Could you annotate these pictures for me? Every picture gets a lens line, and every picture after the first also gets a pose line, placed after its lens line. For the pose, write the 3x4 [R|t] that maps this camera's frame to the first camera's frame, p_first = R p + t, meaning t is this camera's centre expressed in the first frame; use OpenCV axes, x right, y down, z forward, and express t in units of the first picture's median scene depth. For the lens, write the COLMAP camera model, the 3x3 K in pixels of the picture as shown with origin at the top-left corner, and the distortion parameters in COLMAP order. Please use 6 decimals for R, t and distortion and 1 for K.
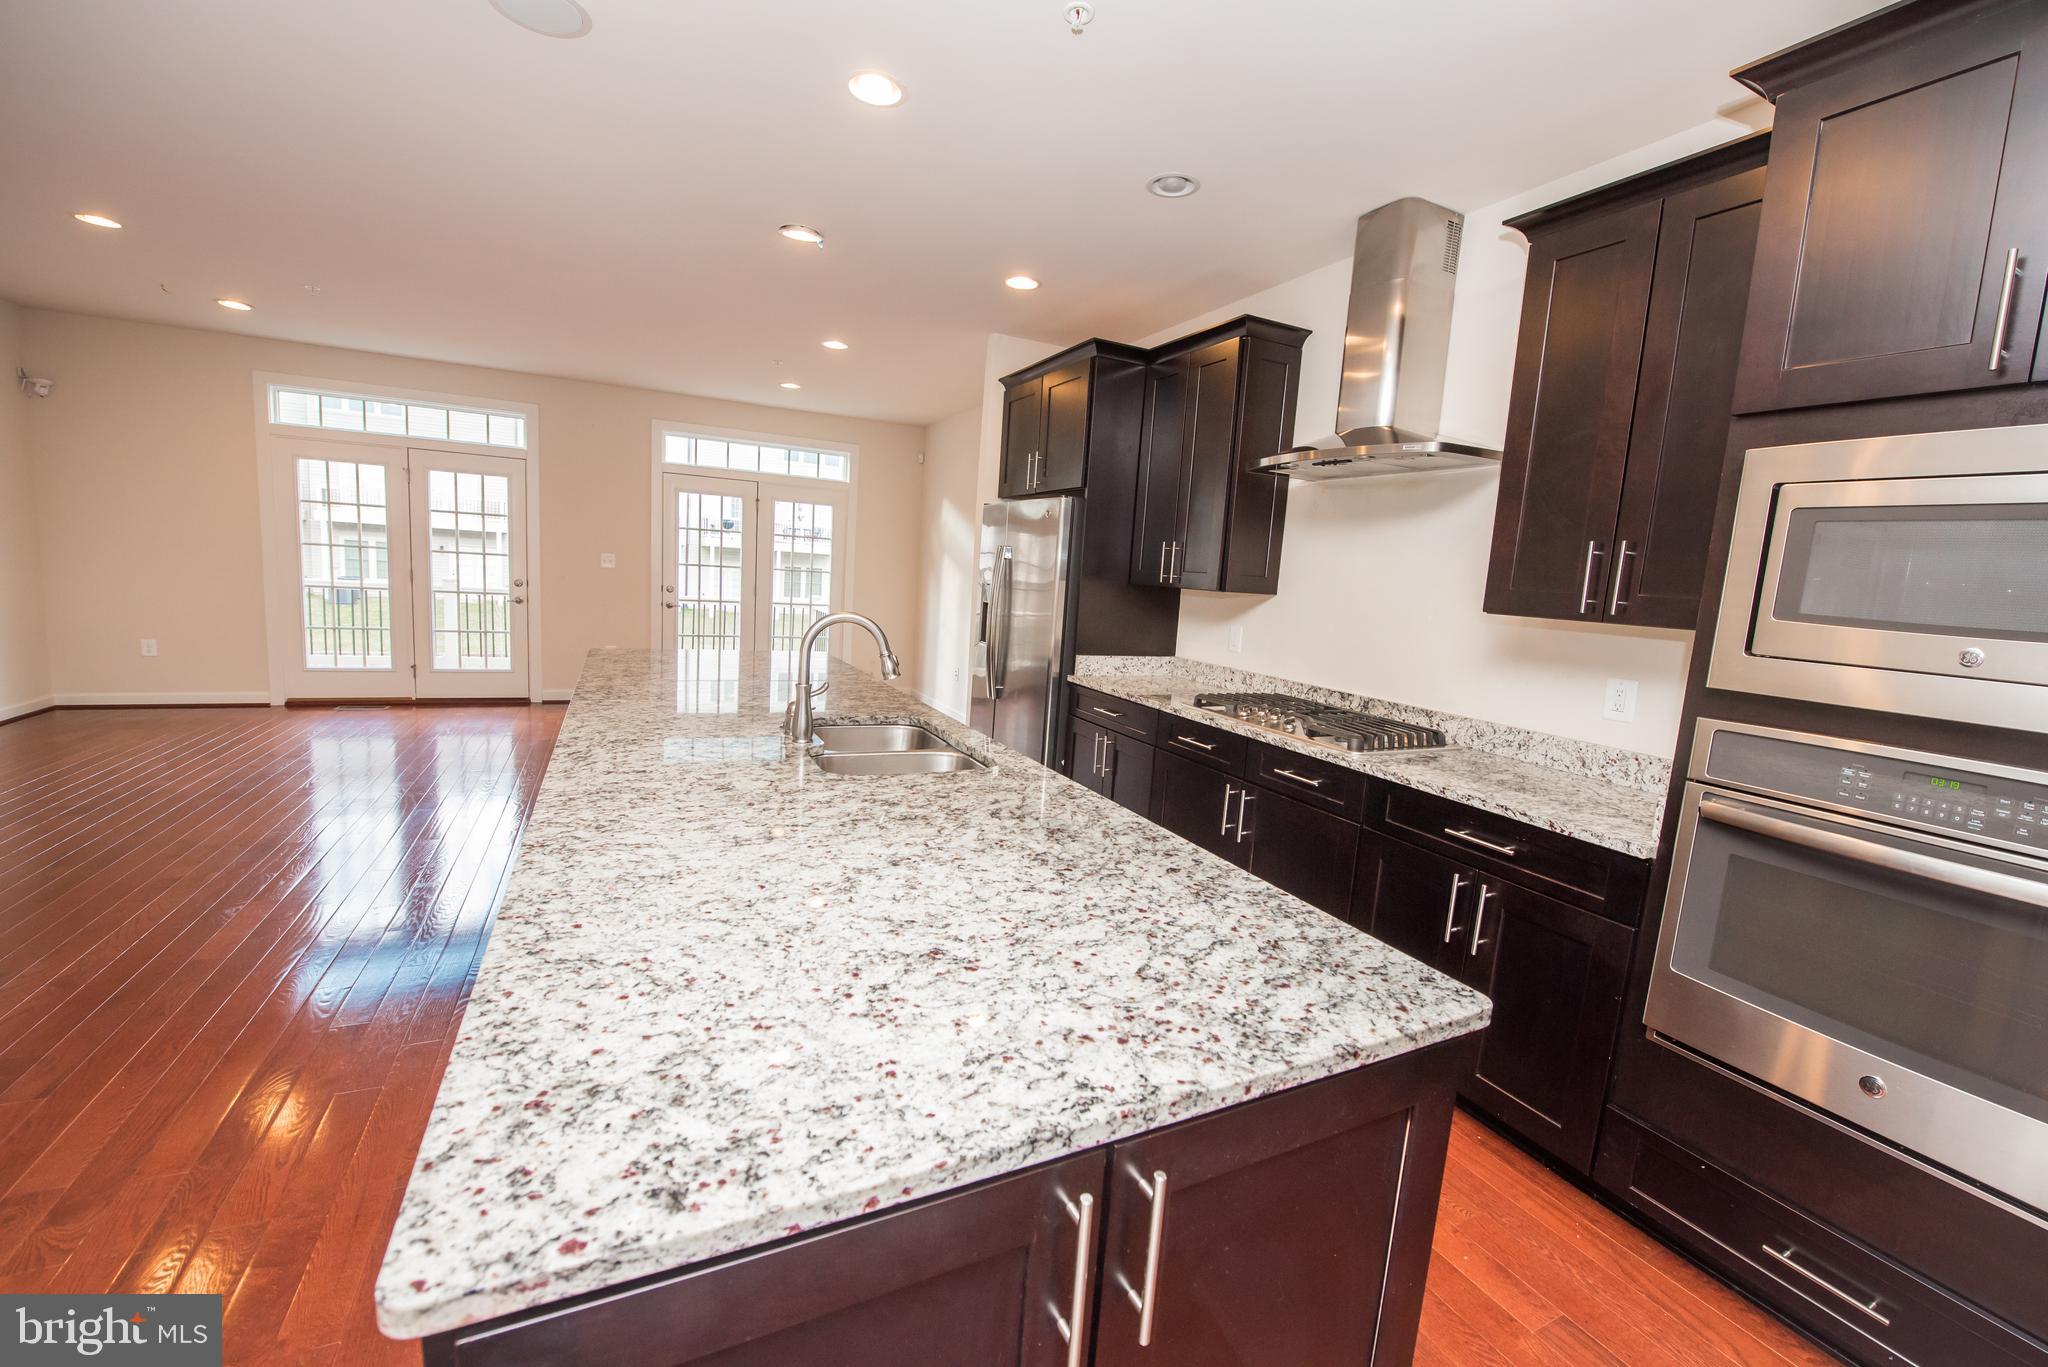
lens RADIAL K [[814.0, 0, 1027.4], [0, 814.0, 680.7], [0, 0, 1]] dist [-0.016559, -0.002343]
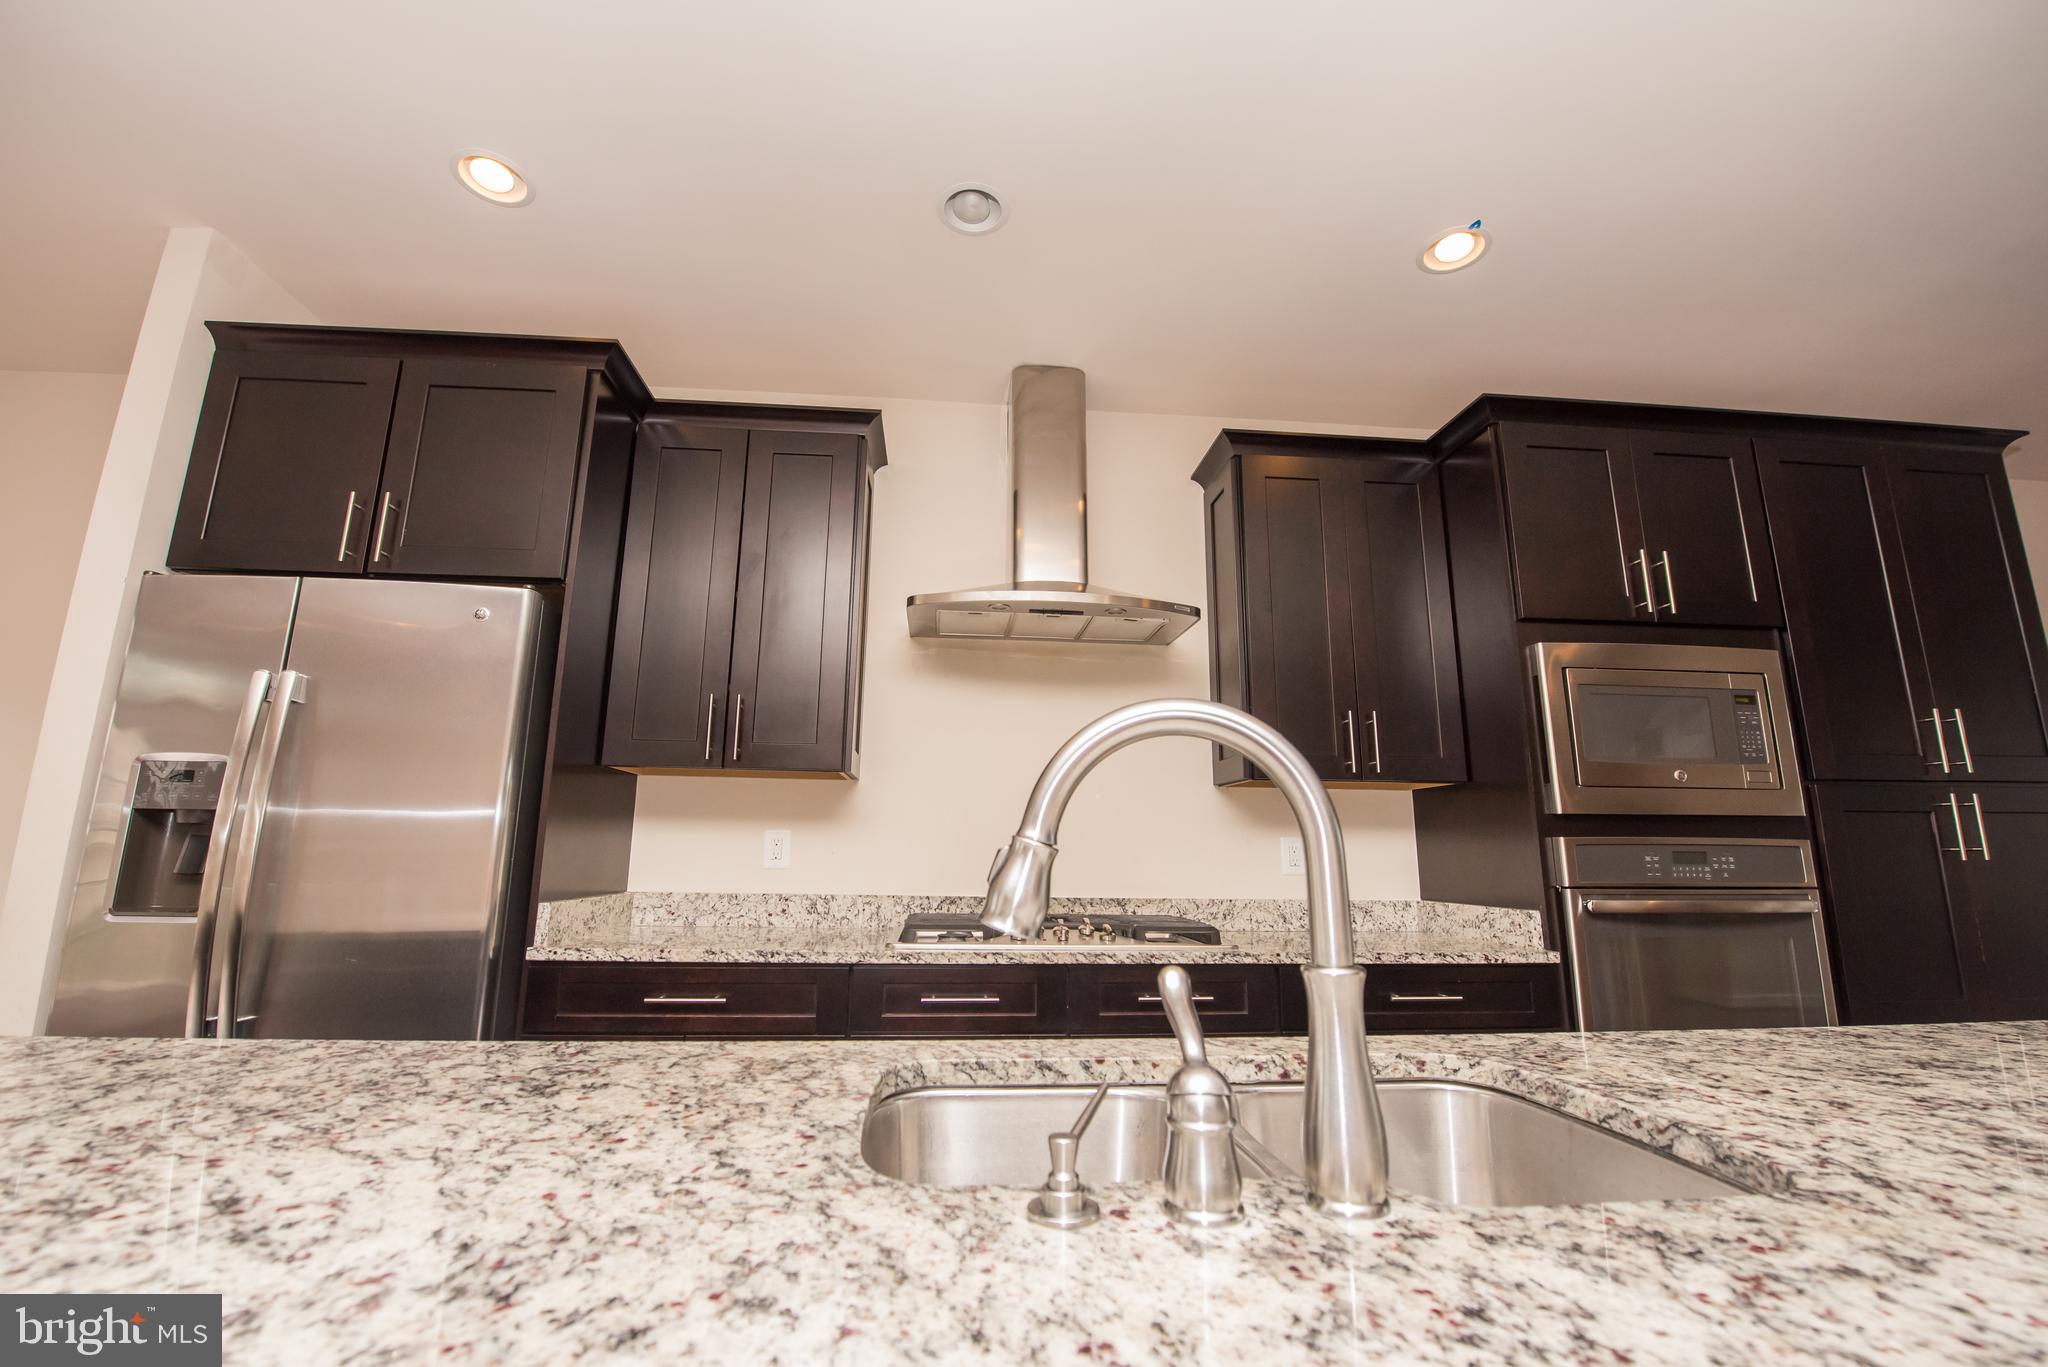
lens RADIAL K [[846.6, 0, 1010.2], [0, 846.6, 681.4], [0, 0, 1]] dist [-0.013452, -0.004169]
pose [[0.368284, 0.126132, 0.921118, -0.506213], [0.137229, 0.972527, -0.188039, -0.043454], [-0.919530, 0.195656, 0.340857, 0.851092]]
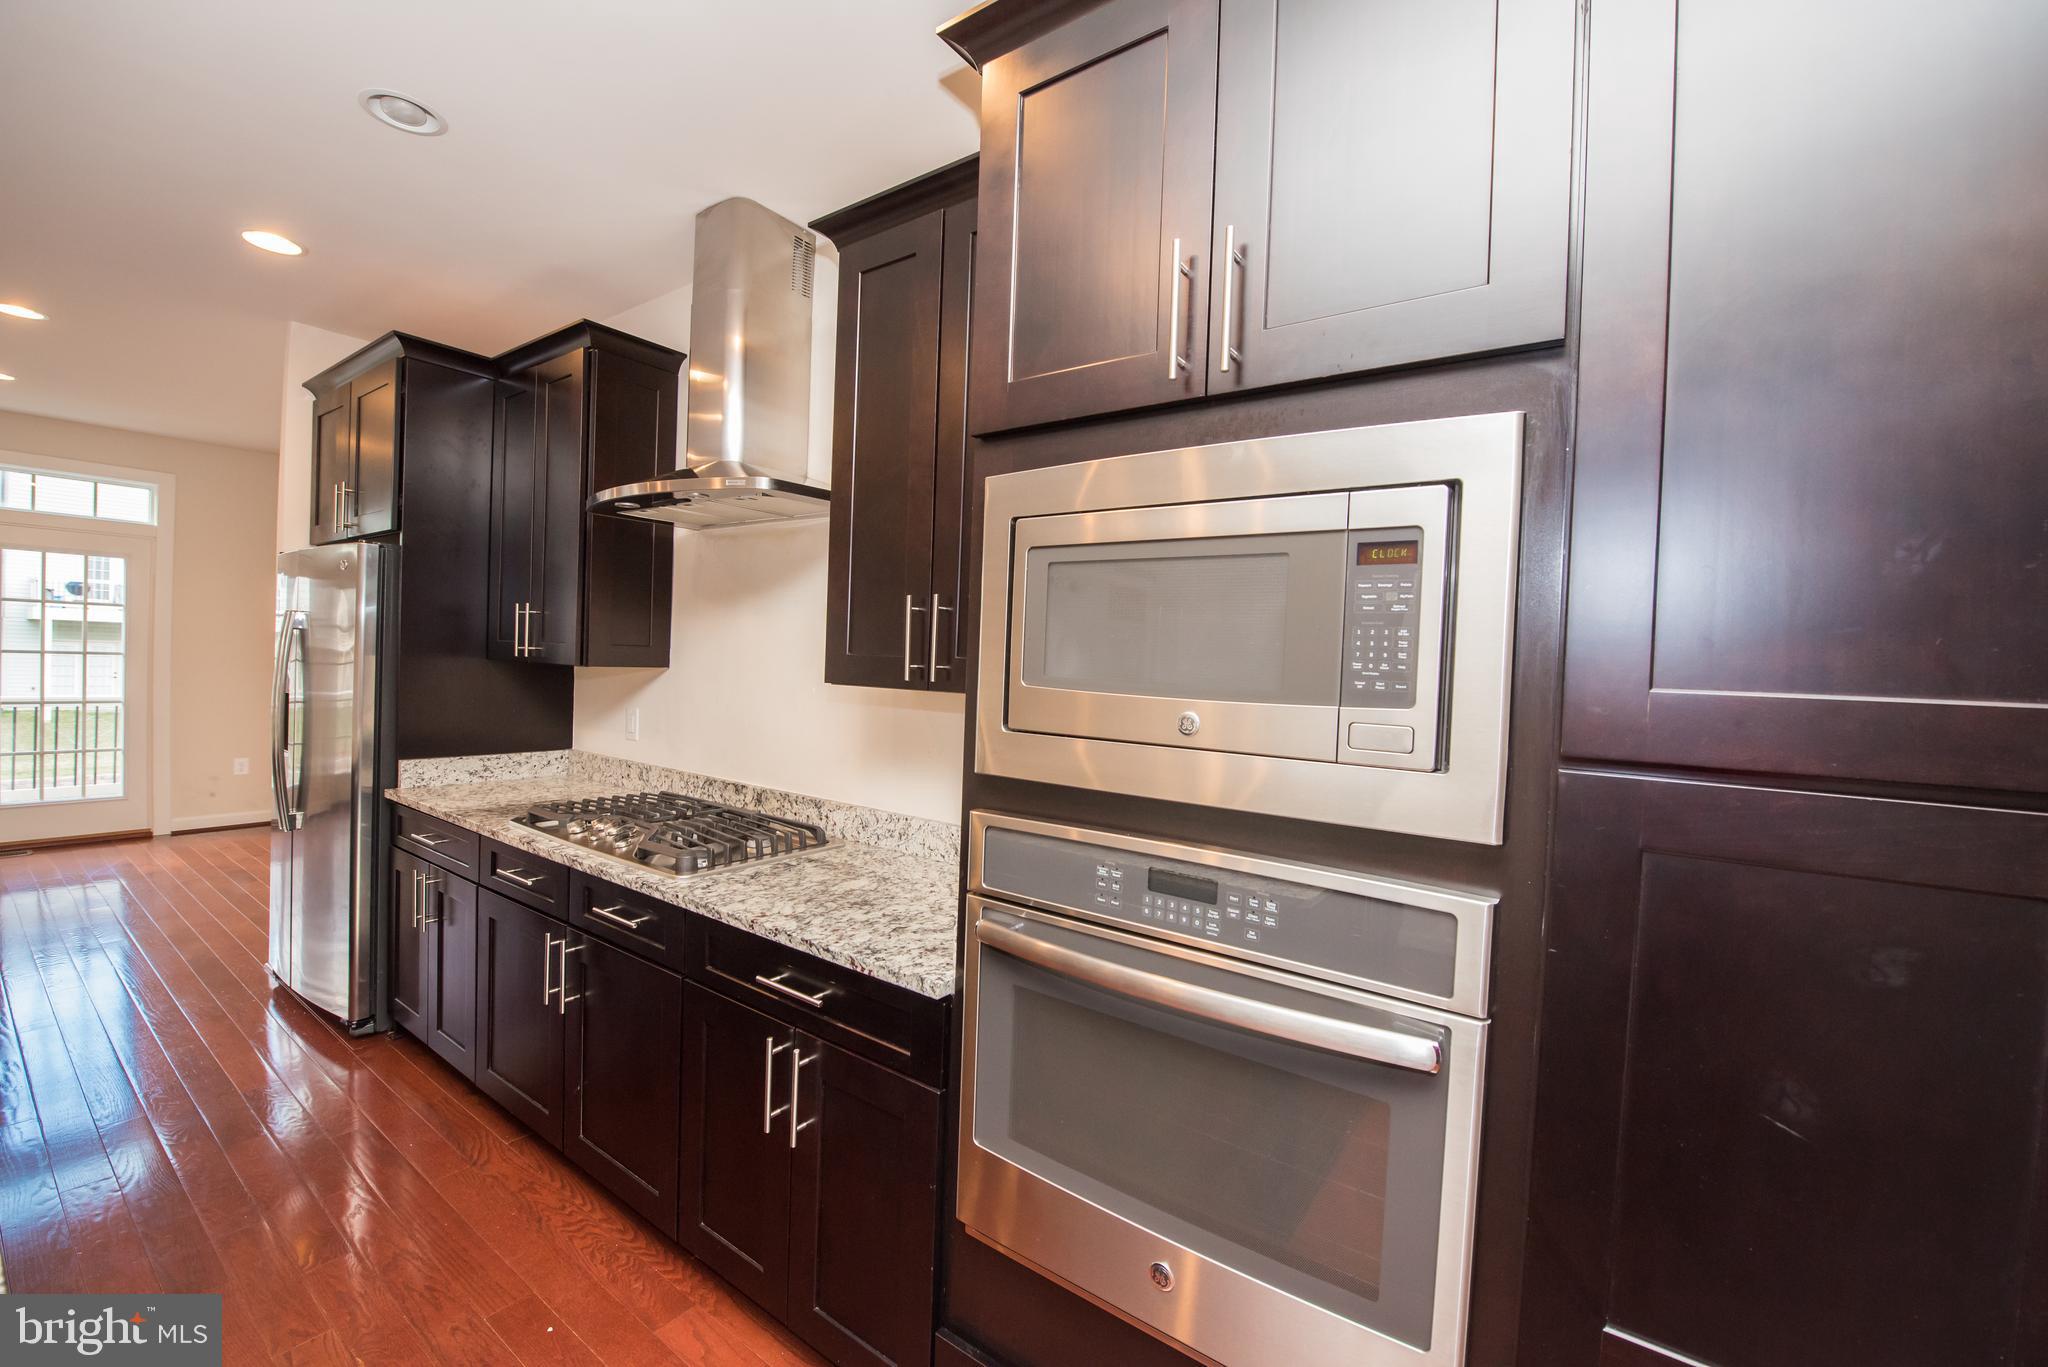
lens RADIAL K [[814.0, 0, 1027.4], [0, 814.0, 680.7], [0, 0, 1]] dist [-0.016559, -0.002343]
pose [[0.877655, -0.042249, 0.477427, 0.331613], [0.082279, 0.994601, -0.063239, -0.017109], [-0.472178, 0.094785, 0.876393, 0.172745]]
